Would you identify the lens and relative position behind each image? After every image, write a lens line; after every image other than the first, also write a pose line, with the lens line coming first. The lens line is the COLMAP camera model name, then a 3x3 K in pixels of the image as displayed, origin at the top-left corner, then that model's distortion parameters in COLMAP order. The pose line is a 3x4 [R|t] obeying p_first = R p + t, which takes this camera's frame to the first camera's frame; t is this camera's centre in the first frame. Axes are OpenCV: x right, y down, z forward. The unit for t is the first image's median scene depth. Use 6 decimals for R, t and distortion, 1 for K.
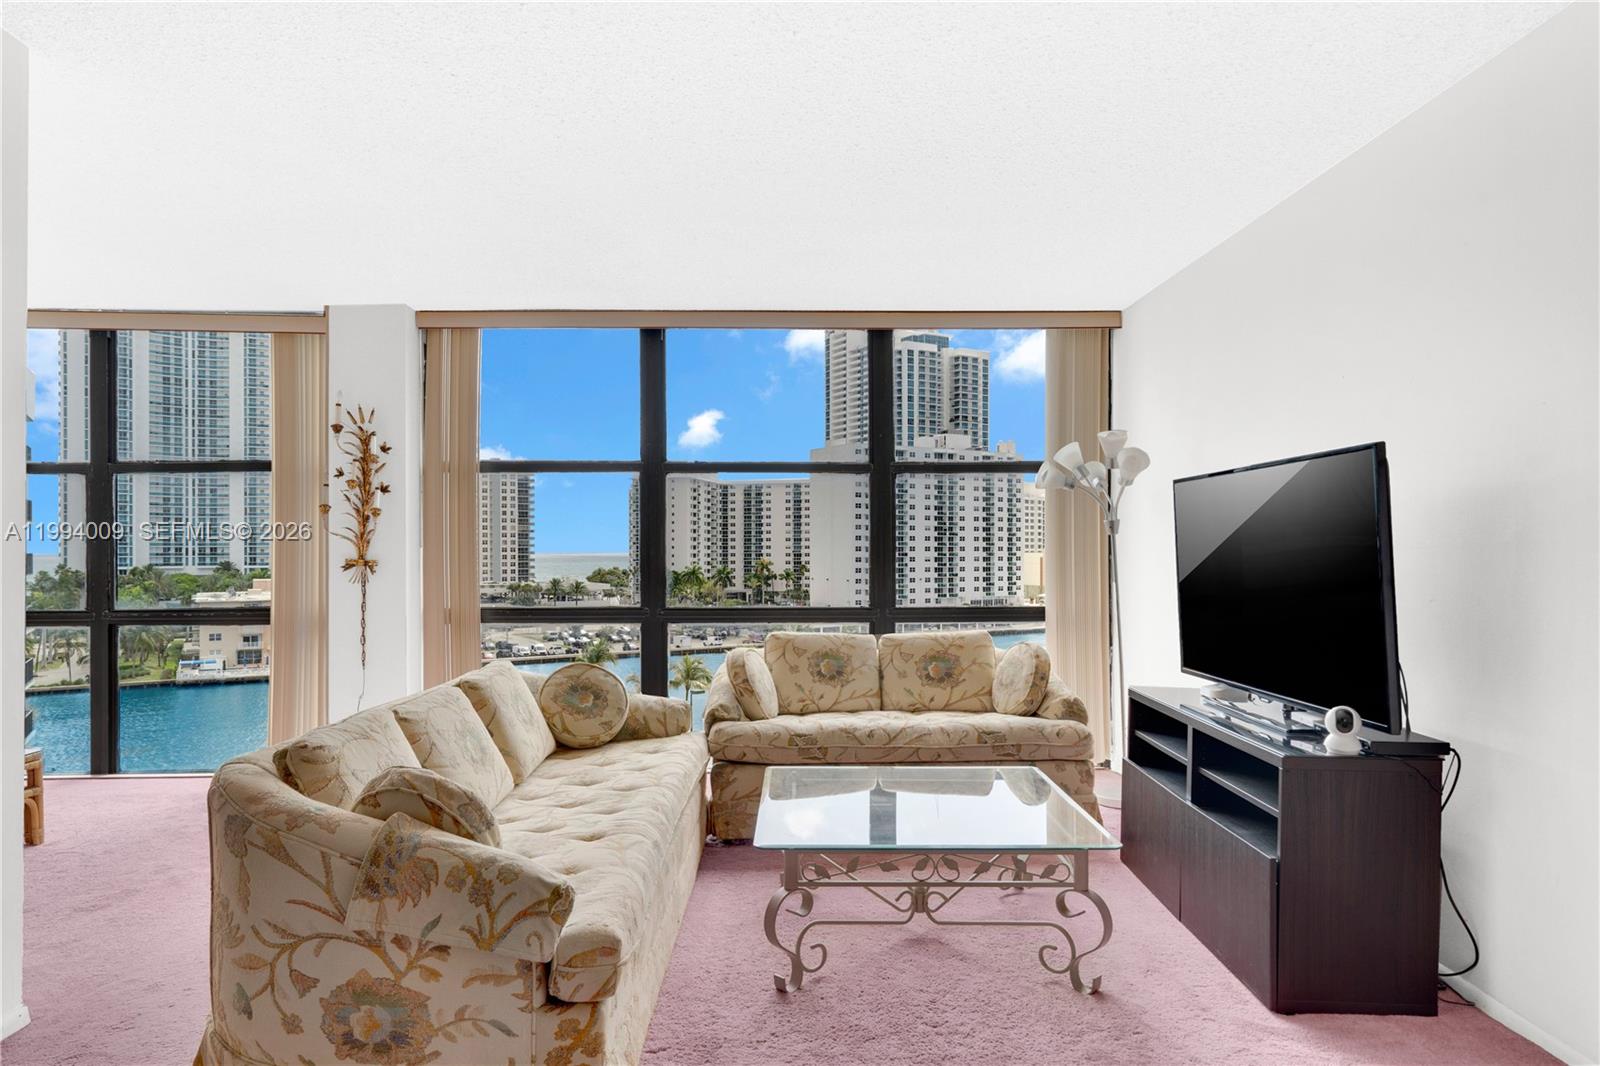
lens RADIAL K [[963.0, 0, 797.3], [0, 963.0, 549.9], [0, 0, 1]] dist [0.015441, -0.002178]
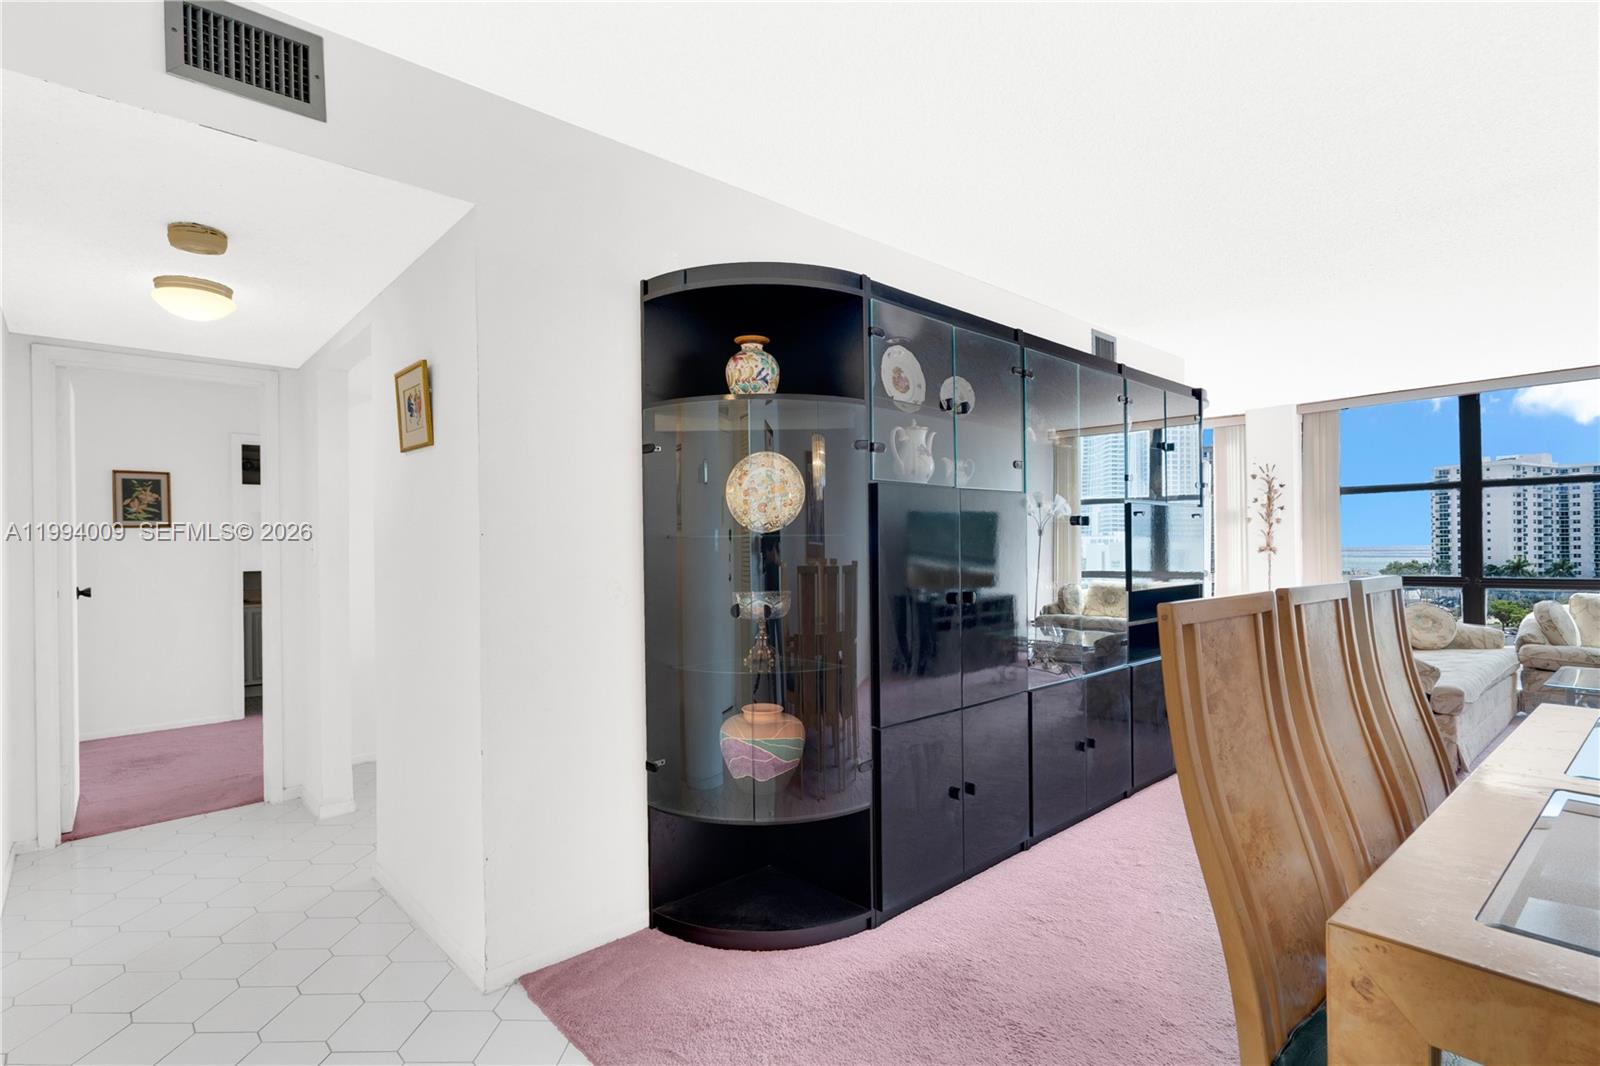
lens RADIAL K [[781.9, 0, 833.8], [0, 781.9, 542.2], [0, 0, 1]] dist [0.008517, 0.000328]
pose [[0.680056, -0.009791, -0.733095, 0.037597], [0.007650, 0.999951, -0.006257, 0.002103], [0.733120, -0.001353, 0.680098, -0.290125]]
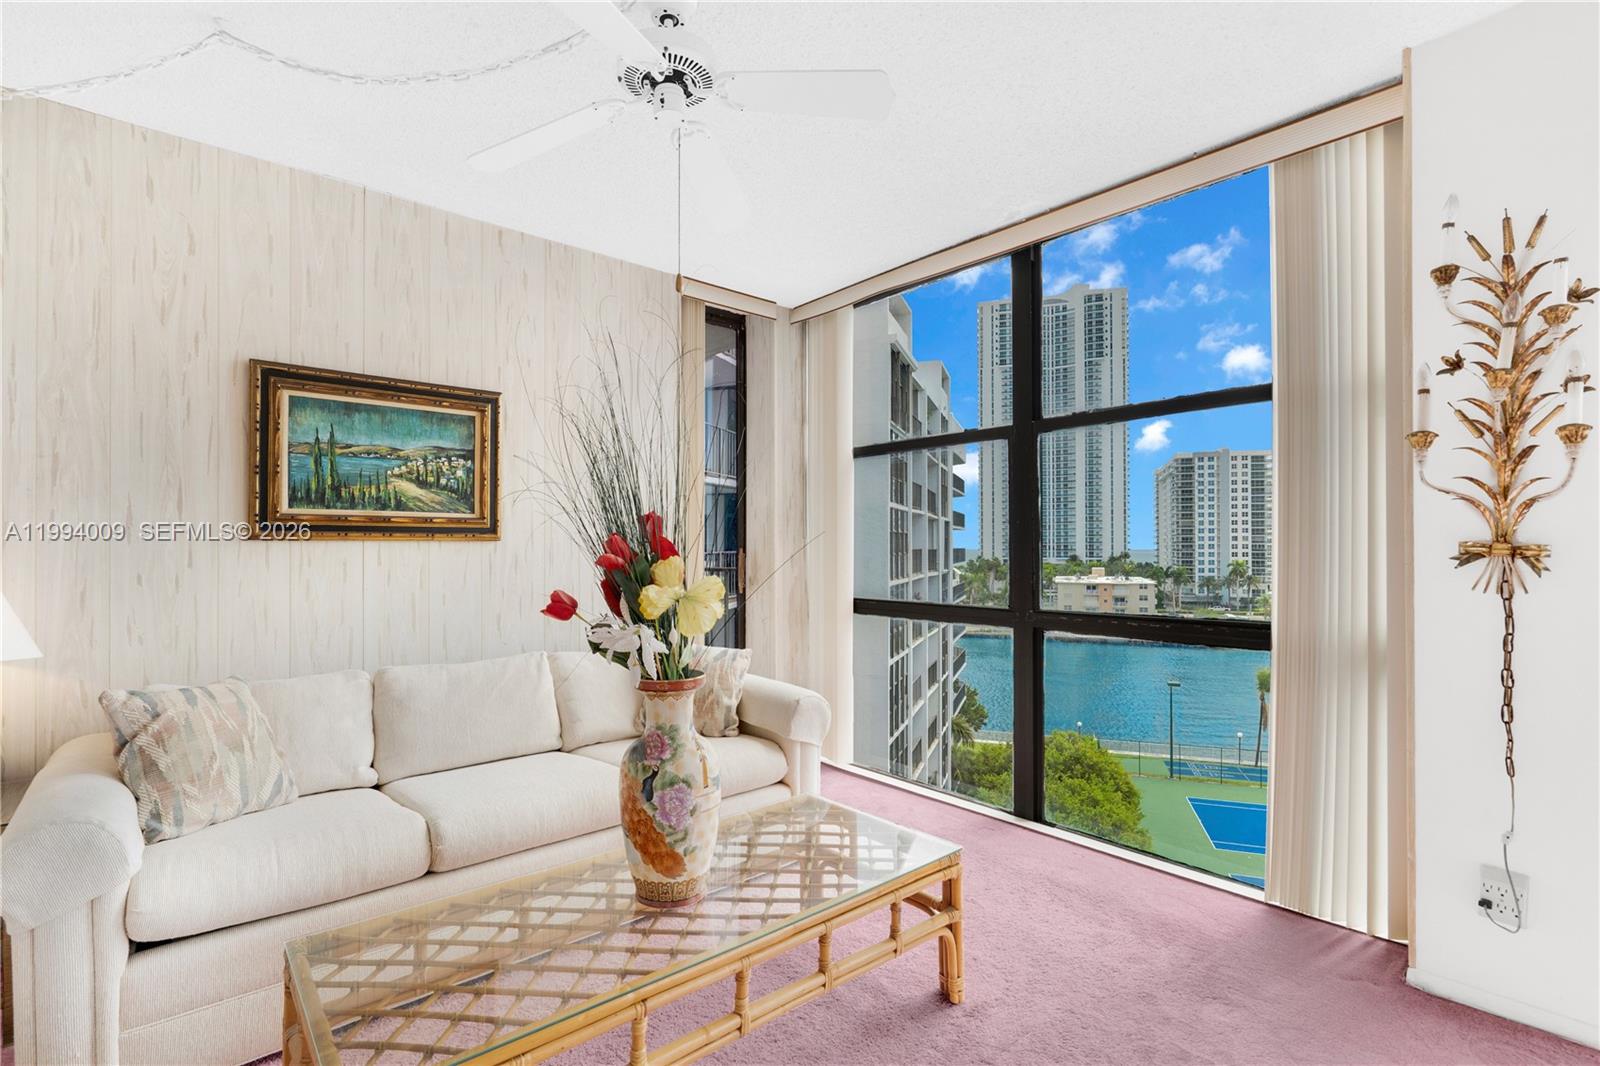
lens RADIAL K [[719.8, 0, 788.6], [0, 719.8, 543.5], [0, 0, 1]] dist [-0.003119, 0.000484]
pose [[0.615294, -0.002296, -0.788295, -0.182277], [-0.001403, 0.999991, -0.004008, 0.005738], [0.788297, 0.003572, 0.615285, 0.237841]]
